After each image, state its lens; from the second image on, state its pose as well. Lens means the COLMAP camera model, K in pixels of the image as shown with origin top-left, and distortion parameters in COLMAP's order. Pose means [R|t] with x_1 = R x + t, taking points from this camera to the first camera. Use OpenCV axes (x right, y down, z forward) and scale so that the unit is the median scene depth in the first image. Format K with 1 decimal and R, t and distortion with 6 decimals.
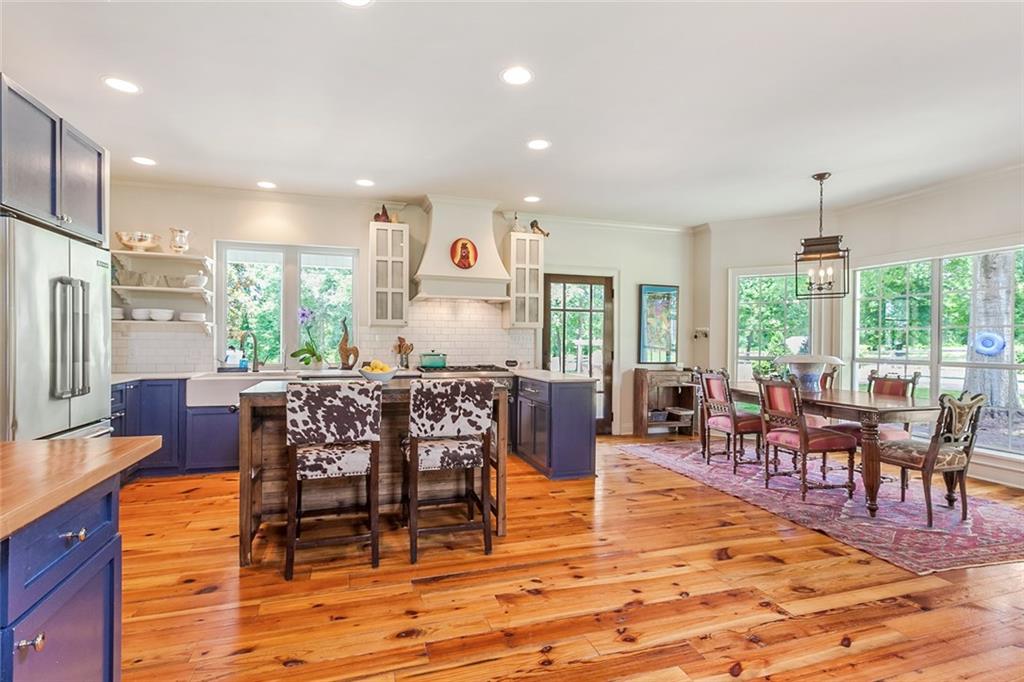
lens RADIAL K [[478.5, 0, 482.8], [0, 478.5, 341.2], [0, 0, 1]] dist [-0.000880, 0.000309]
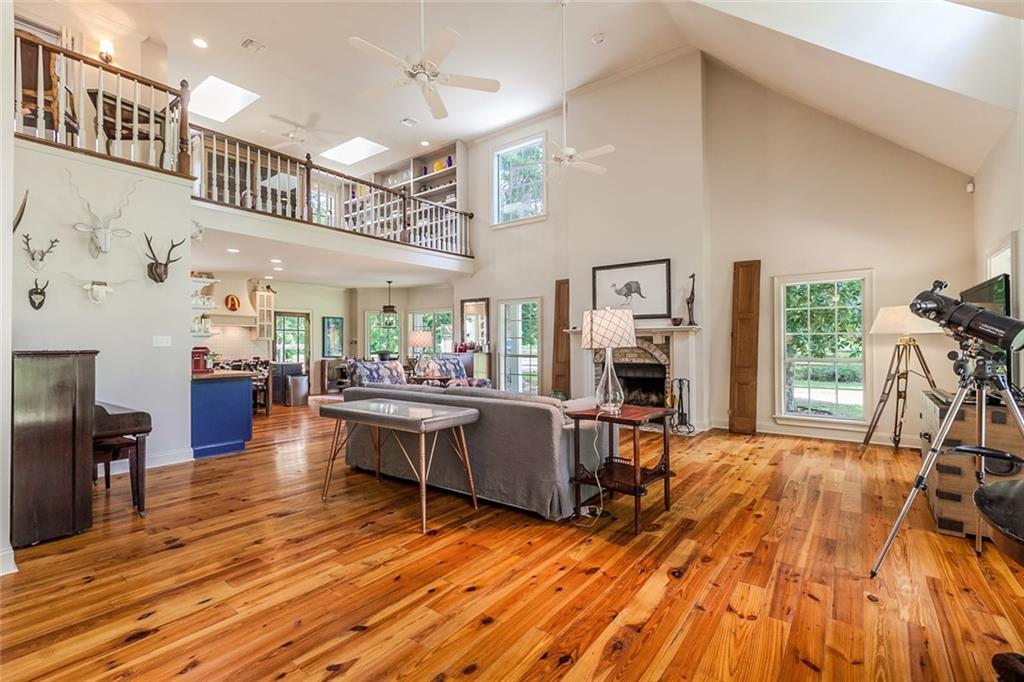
lens RADIAL K [[478.5, 0, 474.5], [0, 478.5, 327.0], [0, 0, 1]] dist [-0.000880, 0.000309]
pose [[0.826084, 0.003799, 0.563535, -0.482766], [0.016690, 0.999374, -0.031202, -0.007417], [-0.563300, 0.035181, 0.825503, -1.762798]]
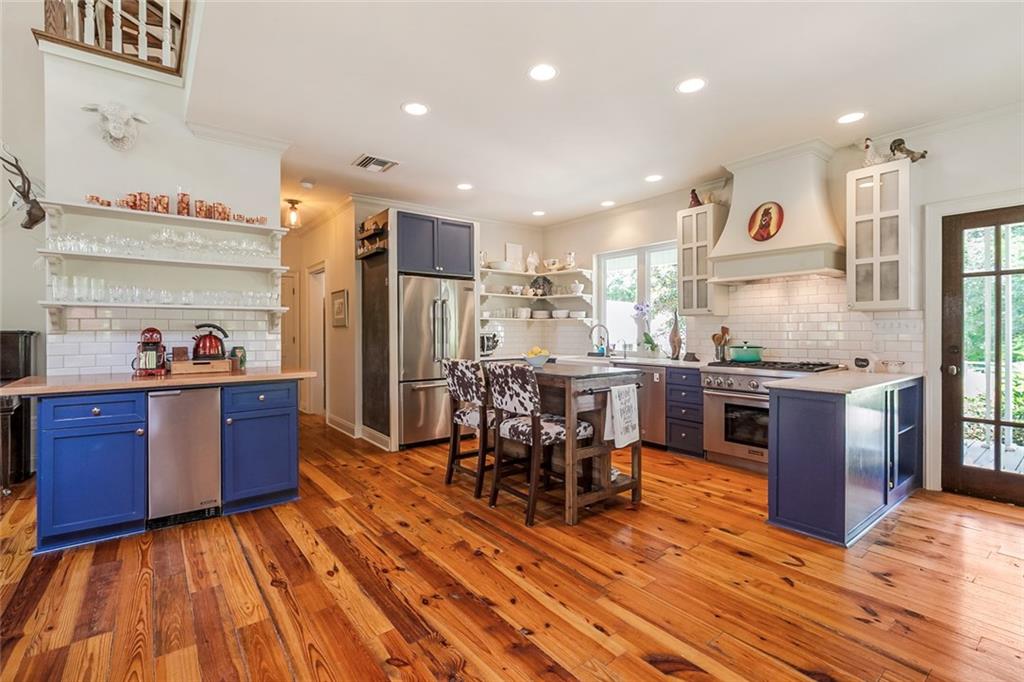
lens RADIAL K [[478.5, 0, 511.8], [0, 478.5, 333.0], [0, 0, 1]] dist [-0.000880, 0.000309]
pose [[0.354980, -0.003631, -0.934867, 0.825987], [0.003126, 0.999991, -0.002697, 0.006563], [0.934869, -0.001965, 0.354988, 0.469103]]
